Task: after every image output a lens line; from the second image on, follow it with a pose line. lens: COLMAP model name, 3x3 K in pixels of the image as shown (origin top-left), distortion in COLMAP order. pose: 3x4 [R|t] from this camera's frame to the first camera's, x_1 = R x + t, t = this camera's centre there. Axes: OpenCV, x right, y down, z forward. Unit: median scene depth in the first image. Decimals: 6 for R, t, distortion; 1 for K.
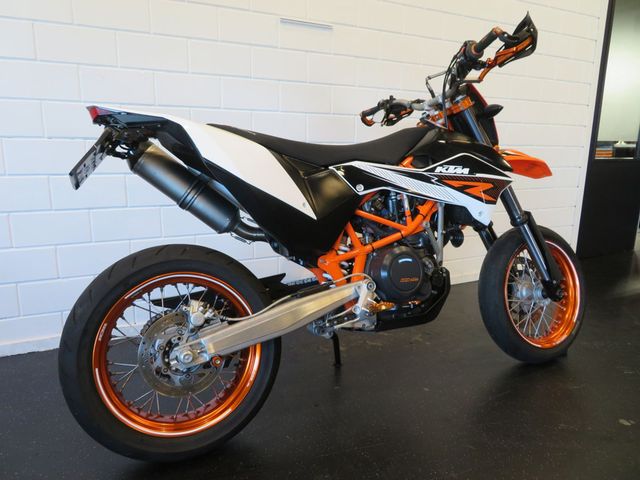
lens RADIAL K [[463.8, 0, 322.9], [0, 463.8, 239.0], [0, 0, 1]] dist [-0.012229, 0.009198]
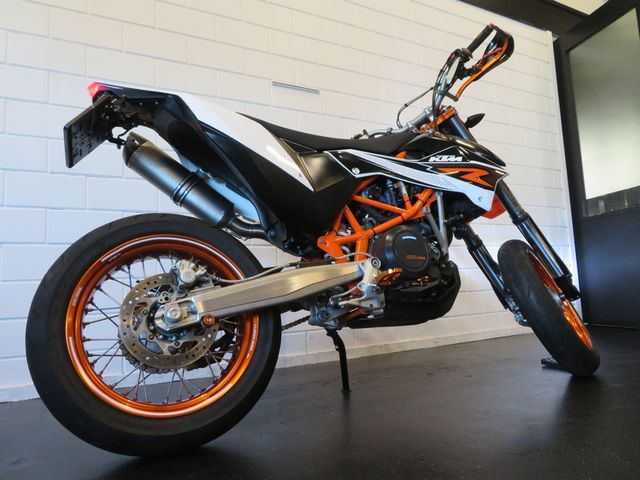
lens RADIAL K [[463.8, 0, 323.1], [0, 463.8, 239.0], [0, 0, 1]] dist [-0.012229, 0.009198]
pose [[0.998453, -0.052335, 0.018771, -0.016734], [0.055538, 0.954705, -0.292325, 0.319723], [-0.002622, 0.292916, 0.956135, 0.094248]]
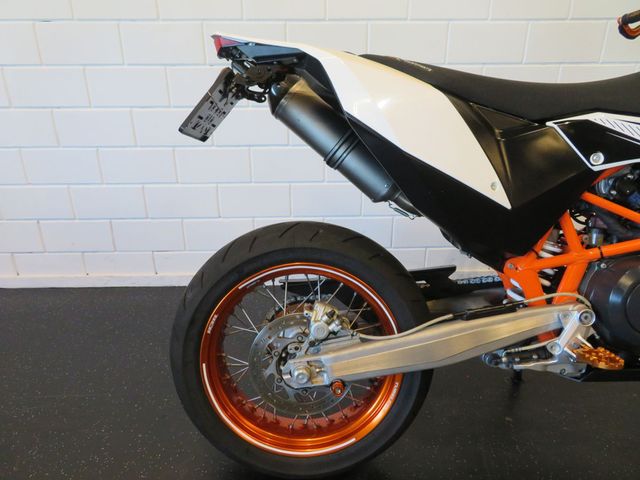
lens RADIAL K [[463.8, 0, 316.7], [0, 463.8, 241.0], [0, 0, 1]] dist [-0.012229, 0.009198]
pose [[0.903088, 0.150927, -0.402062, 0.007617], [-0.070039, 0.975437, 0.208846, -0.107817], [0.423707, -0.160446, 0.891476, 0.285859]]
